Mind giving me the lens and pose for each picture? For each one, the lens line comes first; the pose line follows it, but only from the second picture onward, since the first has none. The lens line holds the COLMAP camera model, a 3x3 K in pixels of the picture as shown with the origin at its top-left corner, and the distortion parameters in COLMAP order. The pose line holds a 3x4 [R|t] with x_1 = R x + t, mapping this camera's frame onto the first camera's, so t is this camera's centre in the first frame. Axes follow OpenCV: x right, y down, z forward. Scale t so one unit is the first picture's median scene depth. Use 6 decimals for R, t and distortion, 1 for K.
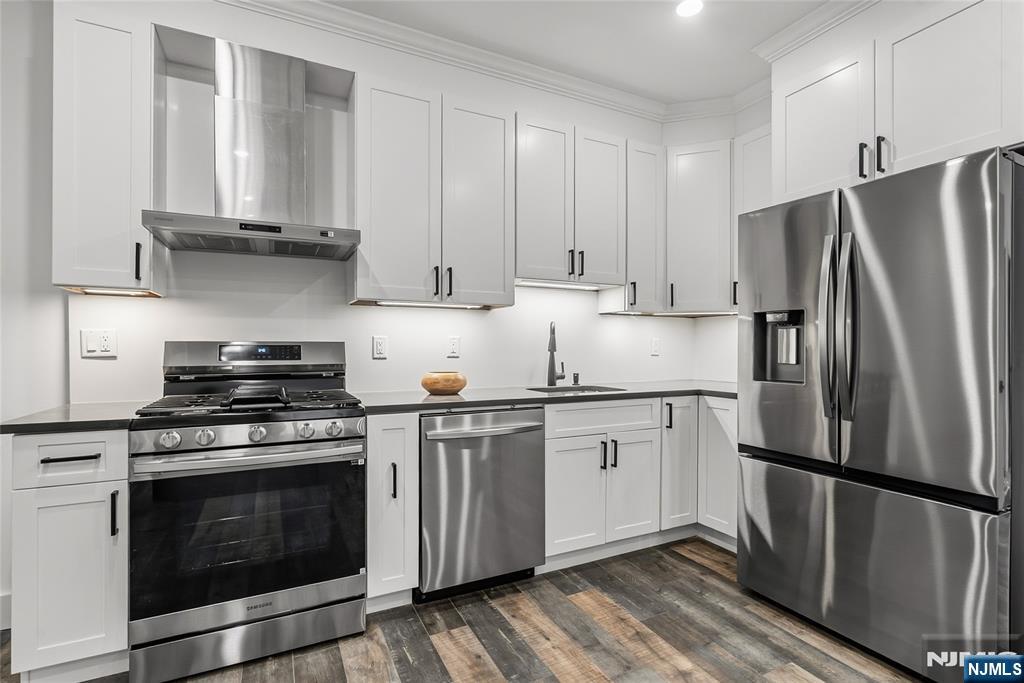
lens RADIAL K [[481.0, 0, 512.9], [0, 481.0, 345.6], [0, 0, 1]] dist [-0.000798, 0.000314]
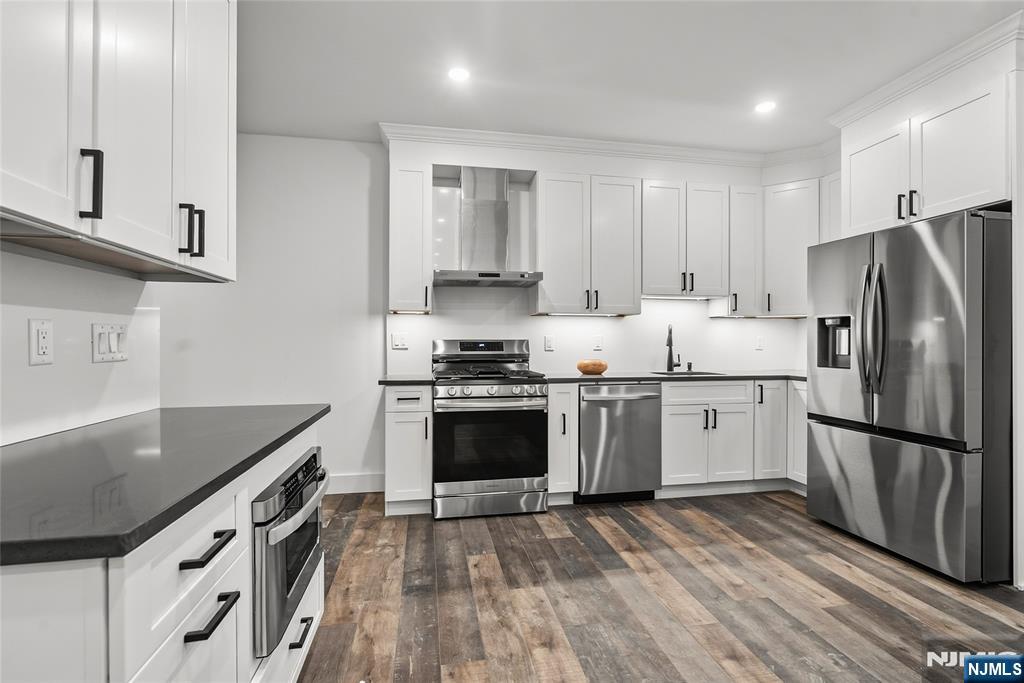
lens RADIAL K [[481.0, 0, 512.9], [0, 481.0, 345.6], [0, 0, 1]] dist [-0.000798, 0.000314]
pose [[0.962169, 0.000702, -0.272451, 0.029878], [0.001457, 0.999969, 0.007722, -0.000661], [0.272448, -0.007826, 0.962139, -0.545783]]
